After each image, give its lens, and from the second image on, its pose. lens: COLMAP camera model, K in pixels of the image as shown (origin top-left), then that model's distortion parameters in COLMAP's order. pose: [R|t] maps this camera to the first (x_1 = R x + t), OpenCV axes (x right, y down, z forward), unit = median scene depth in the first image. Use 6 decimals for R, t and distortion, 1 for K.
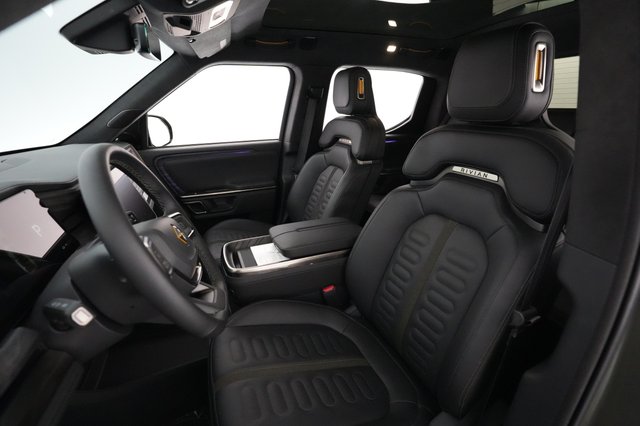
lens RADIAL K [[287.3, 0, 320.0], [0, 287.3, 213.0], [0, 0, 1]] dist [-0.000443, 0.000298]
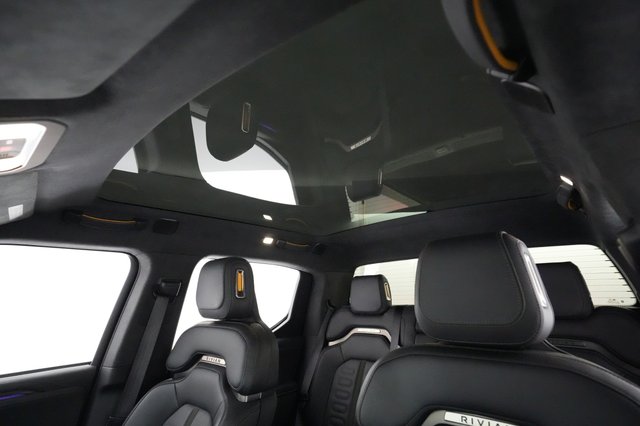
lens RADIAL K [[325.1, 0, 320.0], [0, 325.1, 213.0], [0, 0, 1]] dist [-0.017556, 0.000250]
pose [[0.904271, 0.095283, 0.416192, -0.029150], [0.165783, 0.819940, -0.547918, -0.084752], [-0.393459, 0.564463, 0.725652, 0.196481]]
